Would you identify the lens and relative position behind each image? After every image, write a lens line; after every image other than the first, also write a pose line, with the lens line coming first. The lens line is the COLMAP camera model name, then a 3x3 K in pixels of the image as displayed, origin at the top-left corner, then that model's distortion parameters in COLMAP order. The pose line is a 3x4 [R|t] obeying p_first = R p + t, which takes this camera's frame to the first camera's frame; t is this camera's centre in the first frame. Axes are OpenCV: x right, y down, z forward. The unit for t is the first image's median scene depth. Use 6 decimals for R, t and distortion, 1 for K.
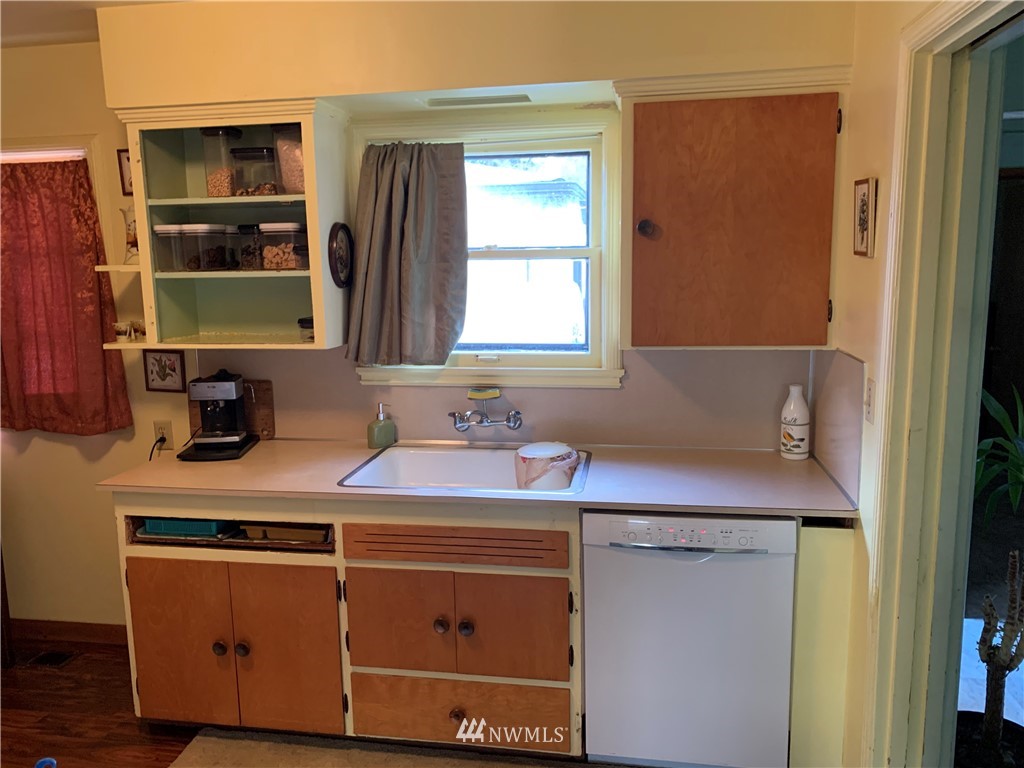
lens RADIAL K [[776.0, 0, 511.6], [0, 776.0, 384.4], [0, 0, 1]] dist [0.009351, 0.011453]
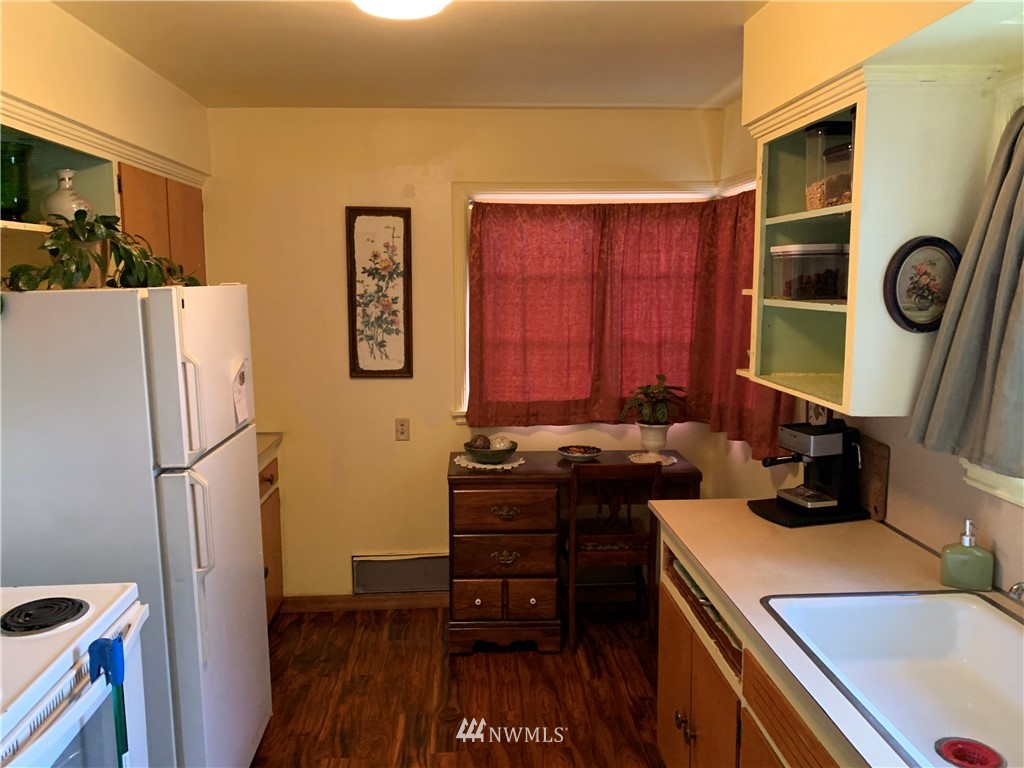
lens RADIAL K [[776.0, 0, 511.2], [0, 776.0, 382.3], [0, 0, 1]] dist [0.009351, 0.011453]
pose [[0.227664, 0.145699, -0.962778, 0.351591], [-0.149203, 0.982286, 0.113370, -0.105190], [0.962241, 0.117839, 0.245370, 0.497440]]
